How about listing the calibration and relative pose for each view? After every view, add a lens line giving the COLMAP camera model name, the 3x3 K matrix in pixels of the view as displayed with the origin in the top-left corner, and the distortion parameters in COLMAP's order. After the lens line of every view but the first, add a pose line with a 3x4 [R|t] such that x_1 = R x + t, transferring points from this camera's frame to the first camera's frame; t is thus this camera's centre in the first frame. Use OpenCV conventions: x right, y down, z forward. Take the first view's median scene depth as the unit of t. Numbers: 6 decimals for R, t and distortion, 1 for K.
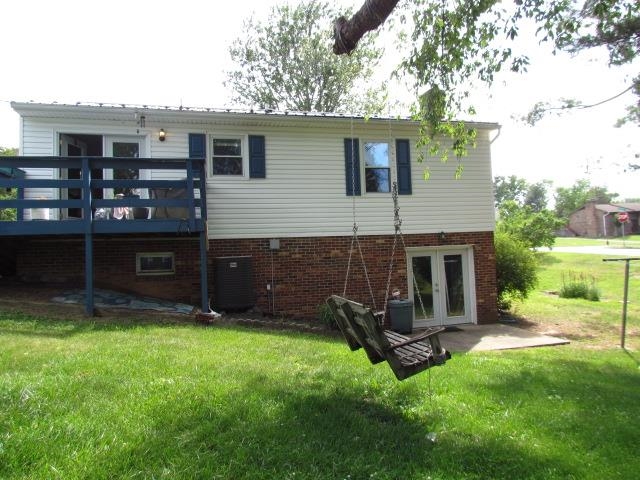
lens RADIAL K [[450.2, 0, 322.2], [0, 450.2, 241.7], [0, 0, 1]] dist [-0.046930, 0.033080]
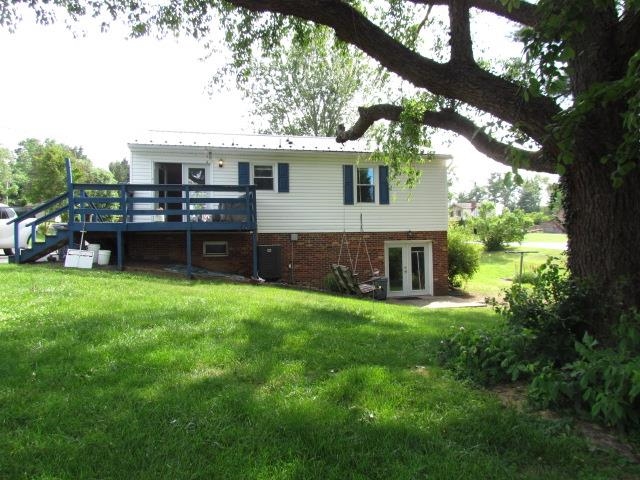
lens RADIAL K [[450.2, 0, 322.2], [0, 450.2, 241.7], [0, 0, 1]] dist [-0.046930, 0.033080]
pose [[0.999819, 0.019032, -0.000570, -0.012110], [-0.019015, 0.999599, 0.021000, -0.012821], [0.000970, -0.020985, 0.999779, -0.476155]]
